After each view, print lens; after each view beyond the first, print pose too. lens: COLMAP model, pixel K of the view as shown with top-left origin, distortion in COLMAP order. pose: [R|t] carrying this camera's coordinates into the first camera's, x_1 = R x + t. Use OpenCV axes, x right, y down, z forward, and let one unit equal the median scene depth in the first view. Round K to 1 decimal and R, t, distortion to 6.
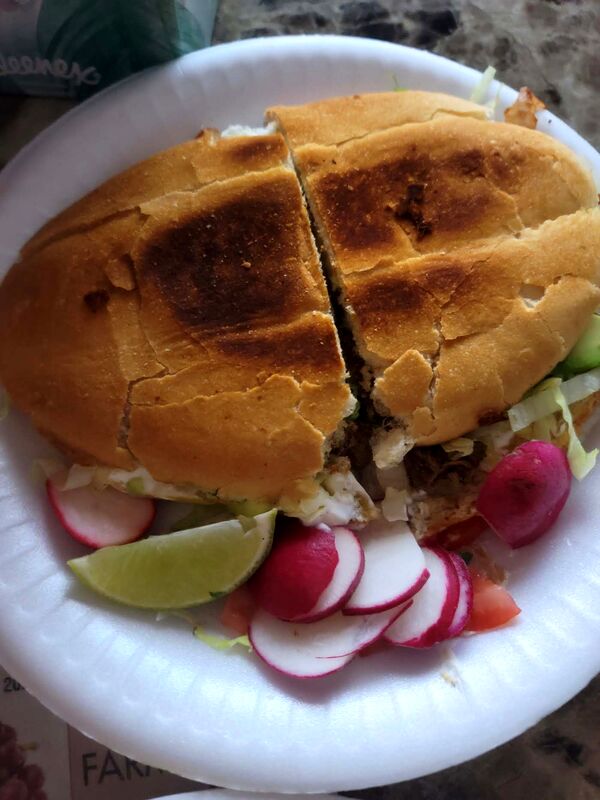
lens RADIAL K [[635.9, 0, 300.0], [0, 635.9, 400.0], [0, 0, 1]] dist [-0.010010, -0.001333]
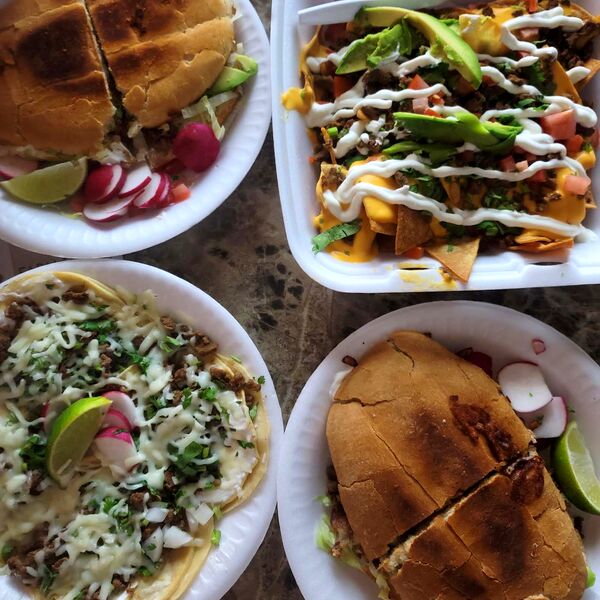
lens RADIAL K [[610.2, 0, 300.0], [0, 610.2, 300.0], [0, 0, 1]] dist [-0.045615, 0.018765]
pose [[0.994564, -0.066862, 0.079819, 0.531729], [0.048891, 0.976701, 0.208964, 0.254090], [-0.091931, -0.203925, 0.974660, -1.384041]]
